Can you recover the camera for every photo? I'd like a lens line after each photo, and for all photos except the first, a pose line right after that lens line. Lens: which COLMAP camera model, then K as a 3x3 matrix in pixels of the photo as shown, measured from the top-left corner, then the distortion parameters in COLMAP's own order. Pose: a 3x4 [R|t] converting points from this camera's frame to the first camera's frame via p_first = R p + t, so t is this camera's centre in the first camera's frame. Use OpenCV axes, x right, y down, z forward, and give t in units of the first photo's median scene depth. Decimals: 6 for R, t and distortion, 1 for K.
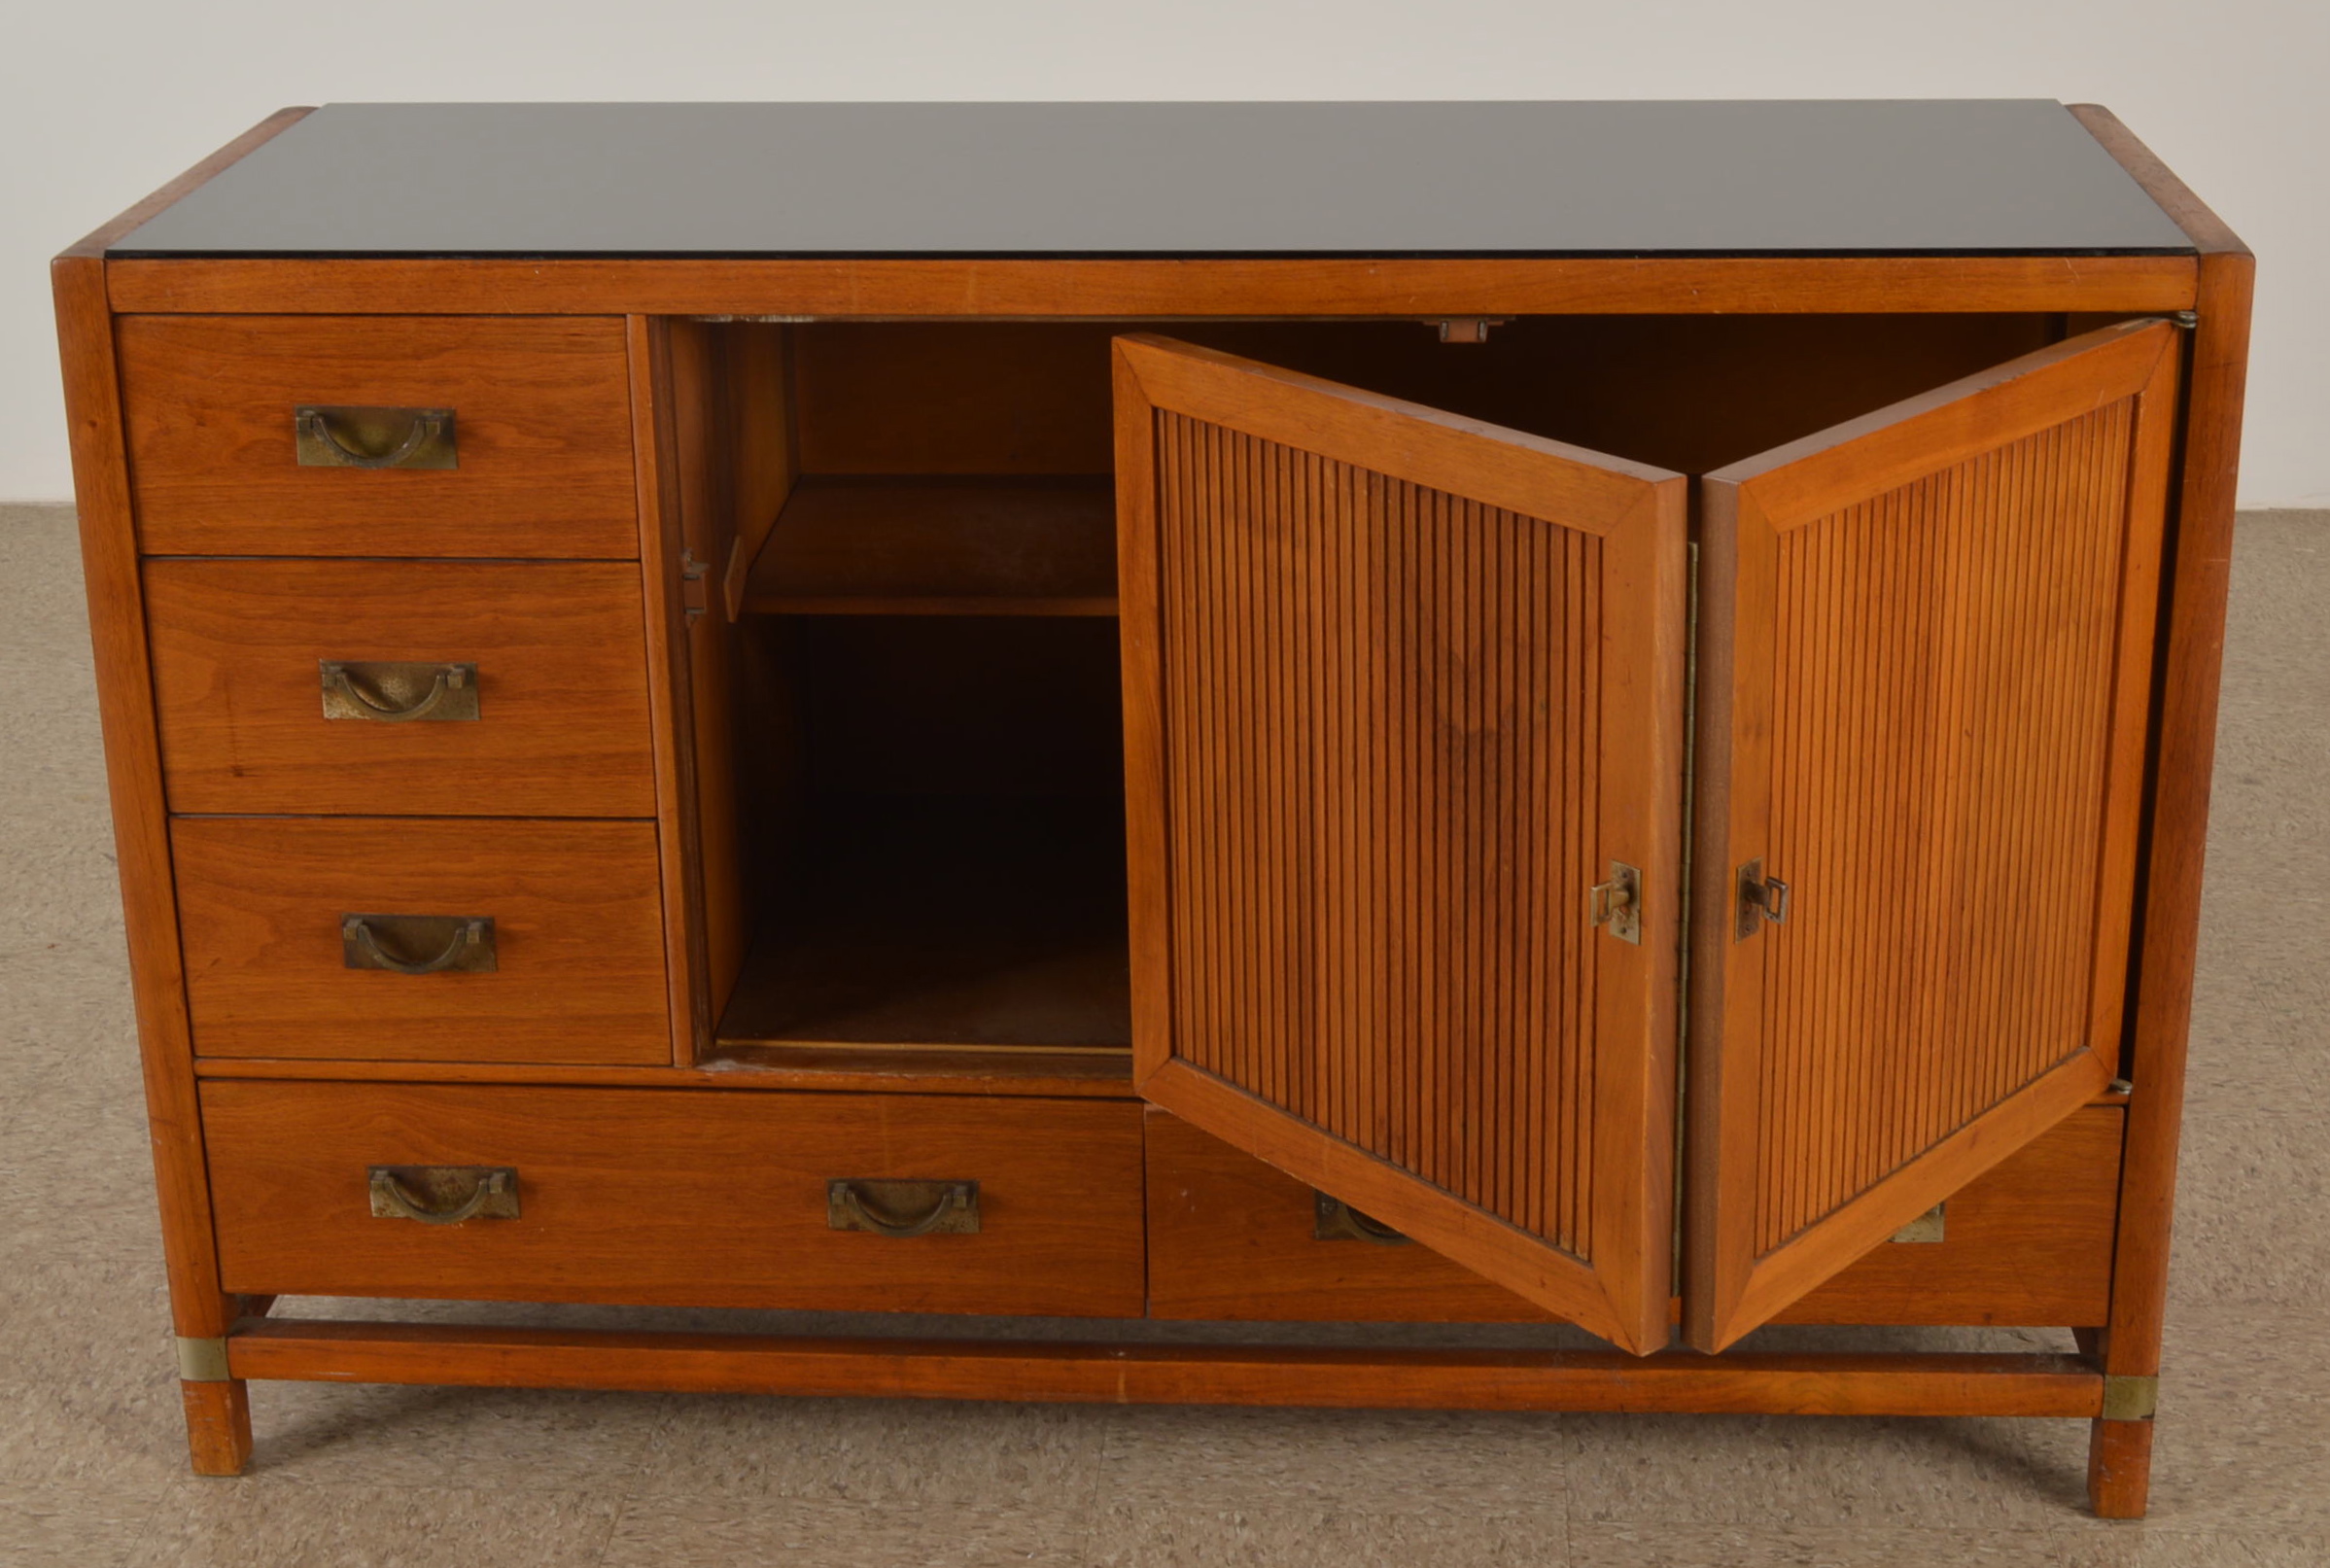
lens RADIAL K [[3609.7, 0, 1158.9], [0, 3609.7, 752.0], [0, 0, 1]] dist [-0.044670, 0.000000]
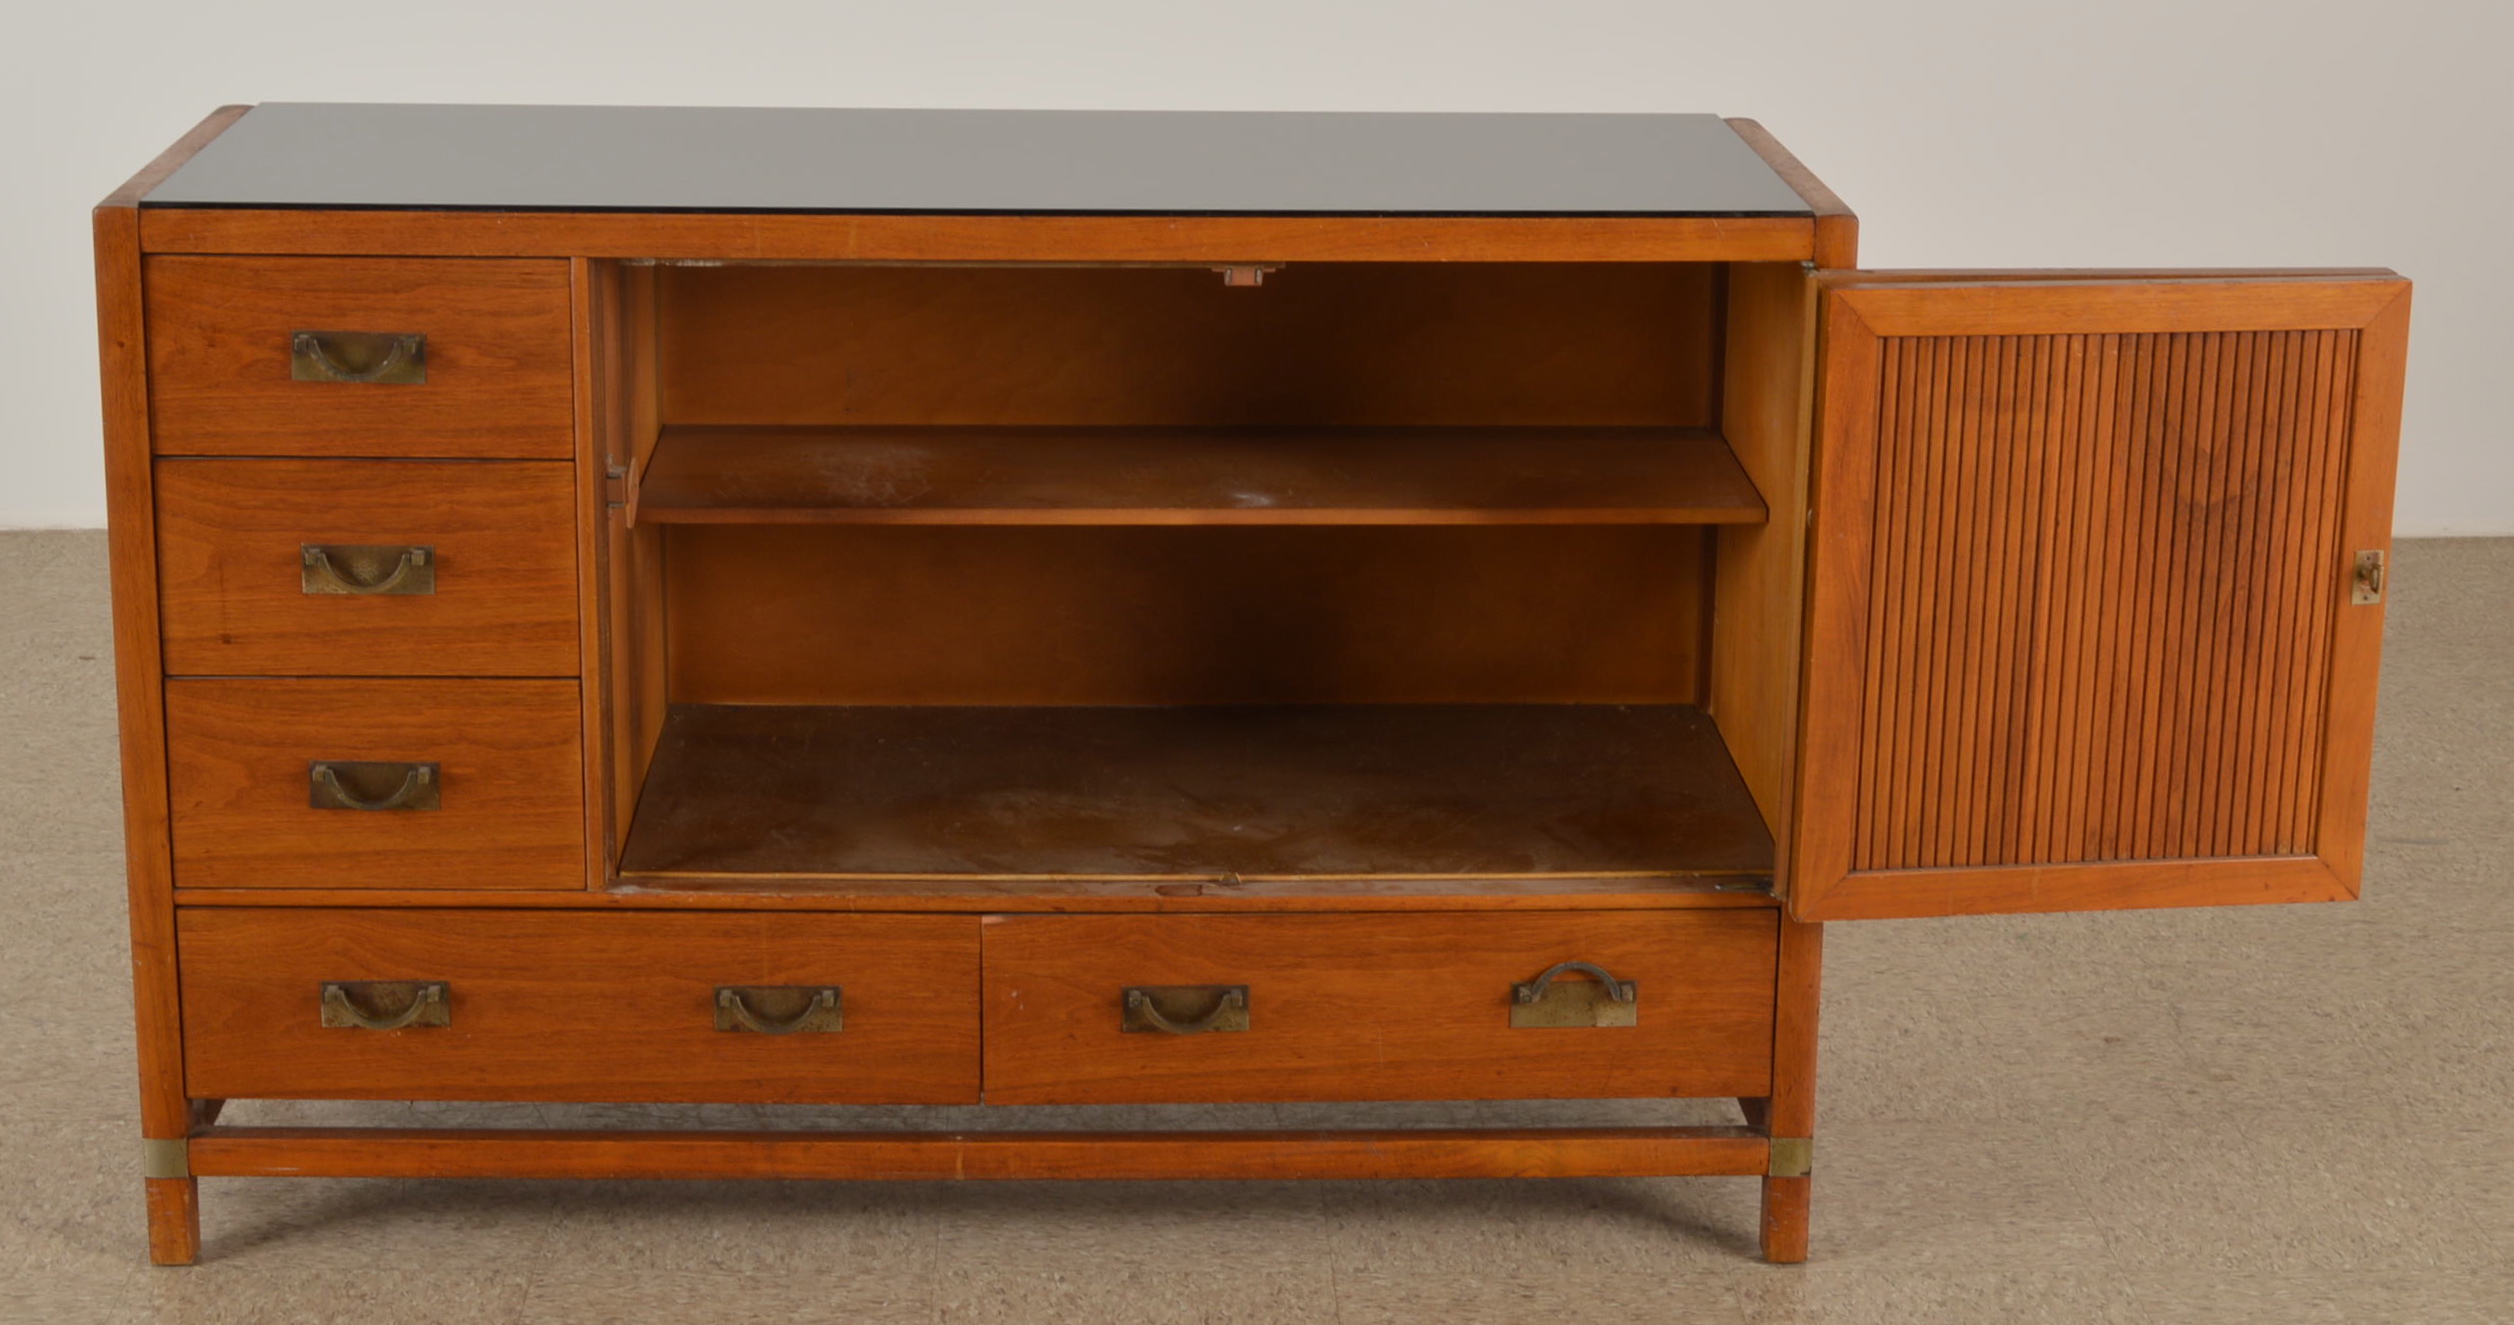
lens RADIAL K [[4131.4, 0, 1215.3], [0, 4131.4, 599.5], [0, 0, 1]] dist [-0.026631, 0.000000]
pose [[0.994857, 0.000752, 0.101287, -0.066060], [0.008313, 0.995994, -0.089037, 0.114638], [-0.100948, 0.089421, 0.990865, -0.385616]]
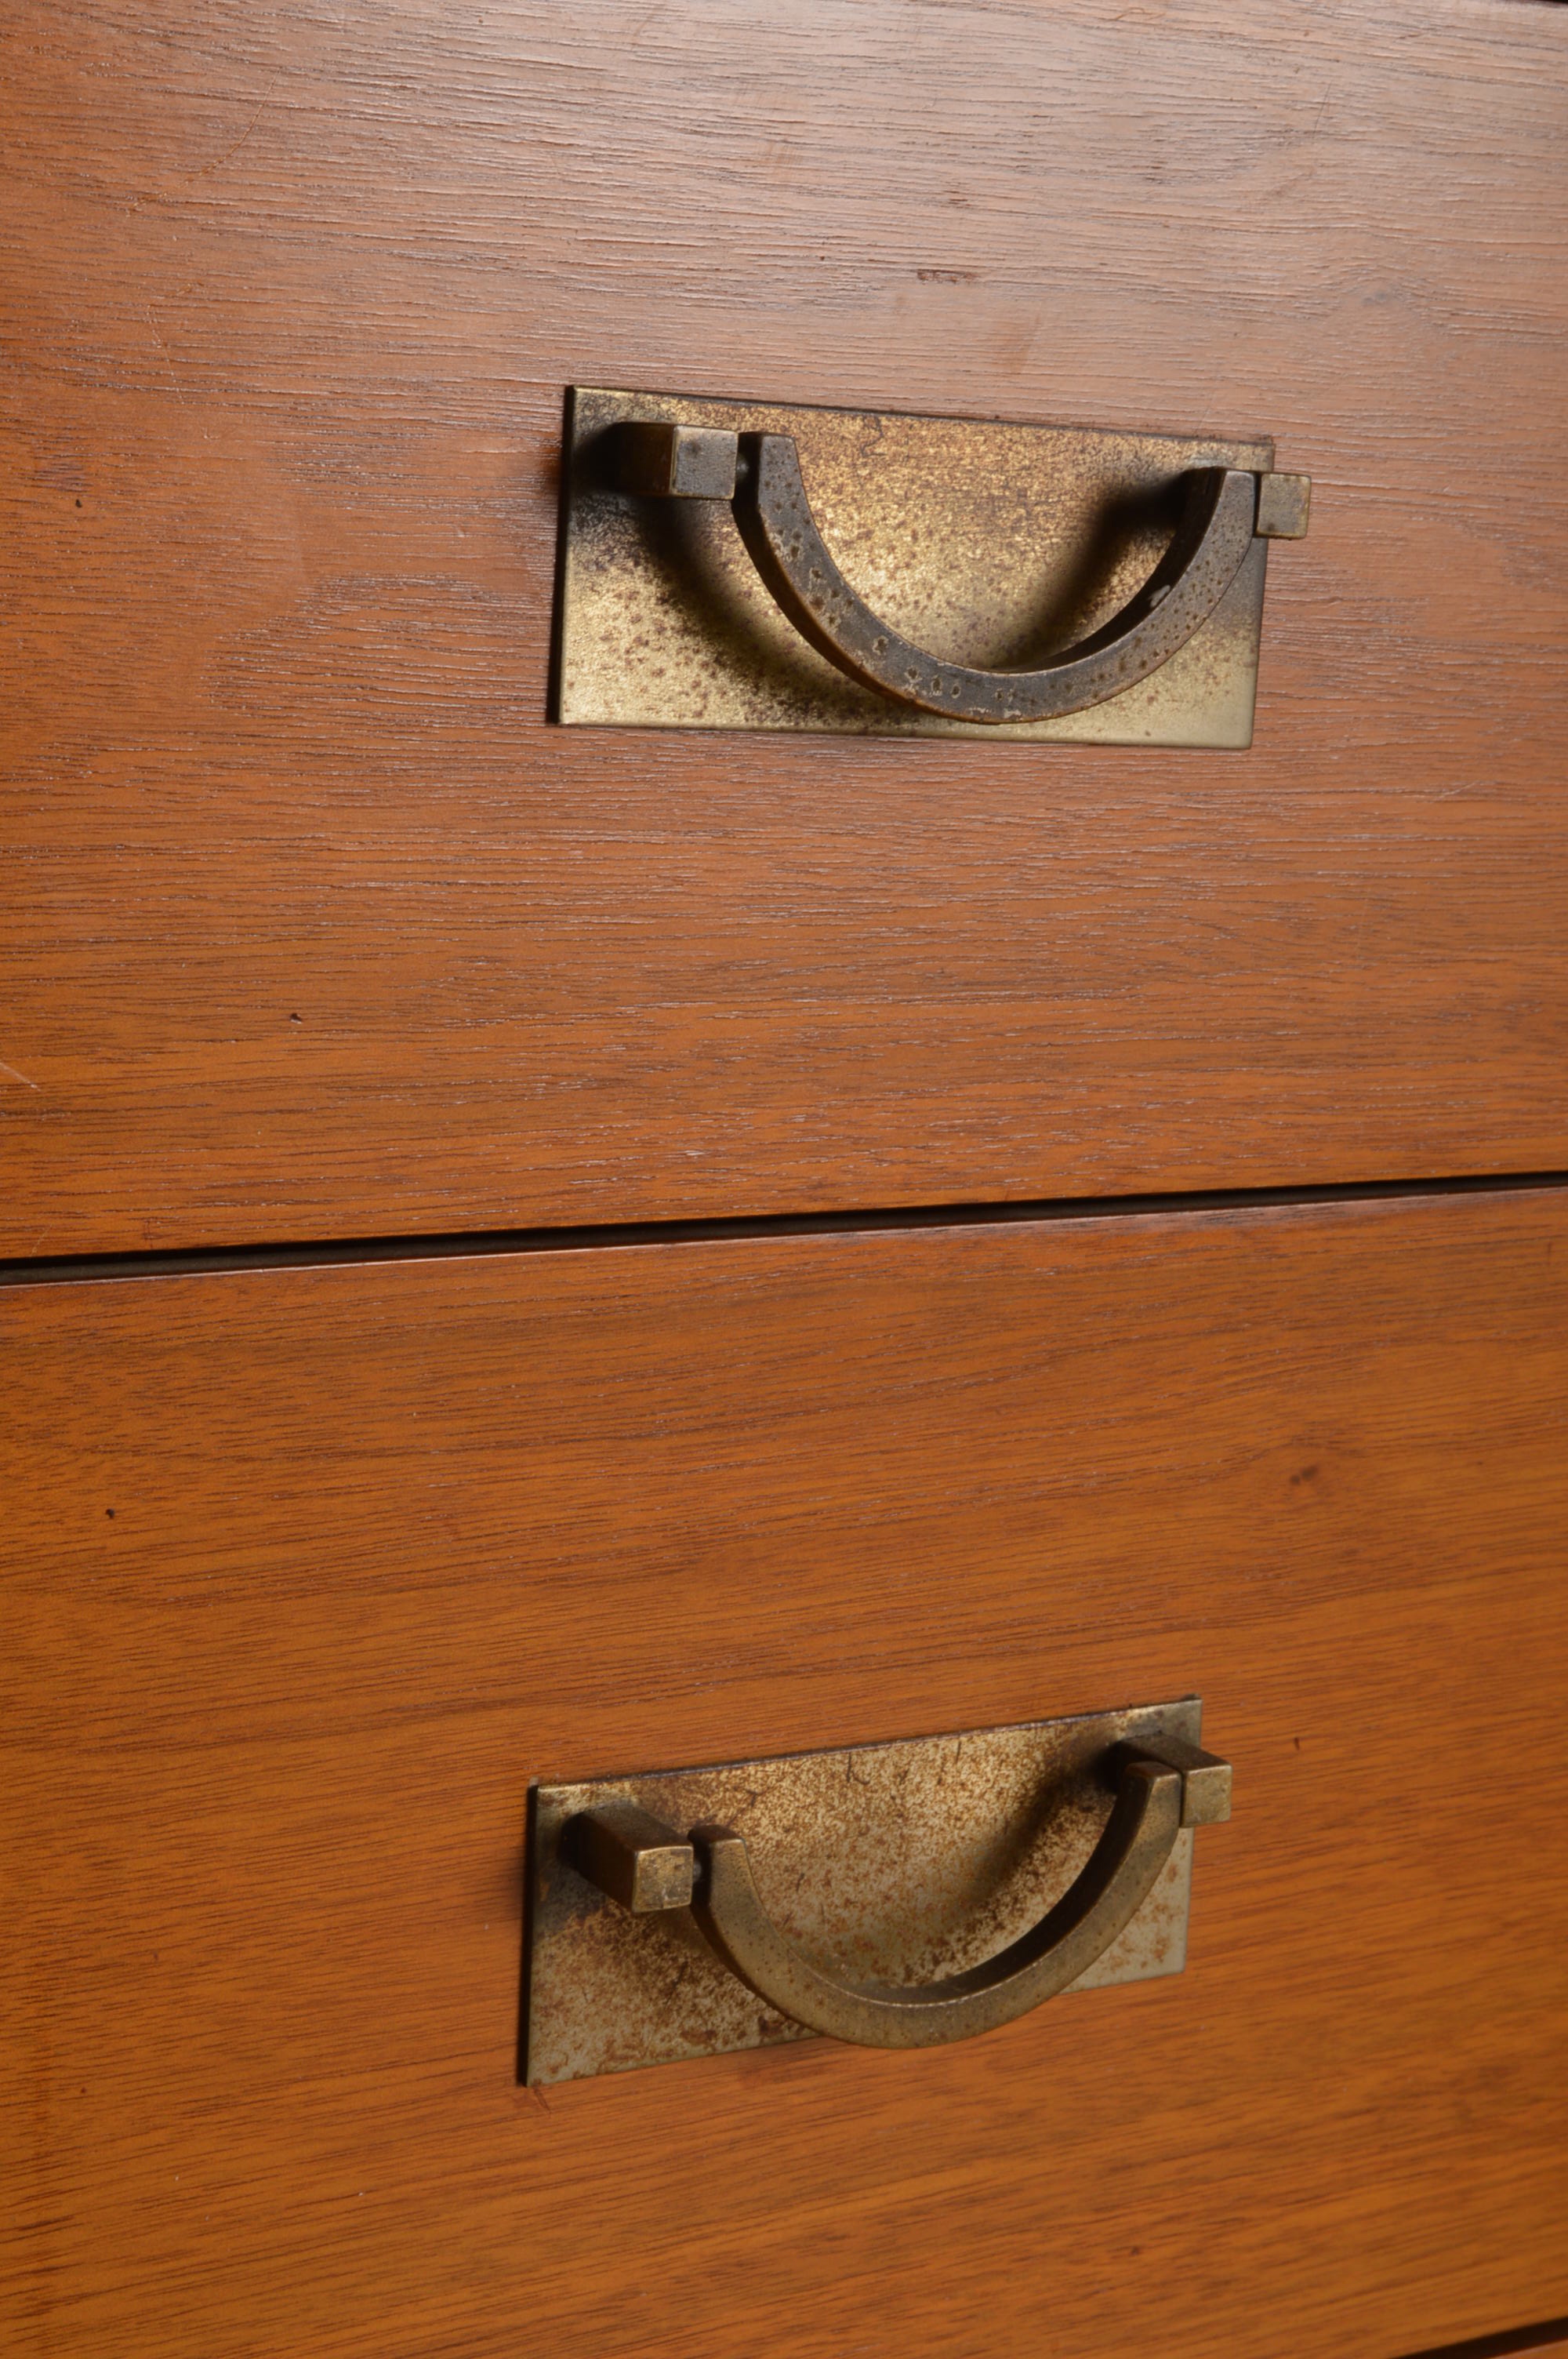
lens RADIAL K [[4051.9, 0, 776.6], [0, 4051.9, 1195.8], [0, 0, 1]] dist [-0.025131, 0.000000]
pose [[0.835263, -0.049087, 0.547656, -0.326583], [0.136622, 0.983299, -0.120237, -0.027646], [-0.532607, 0.175251, 0.828020, 0.781339]]
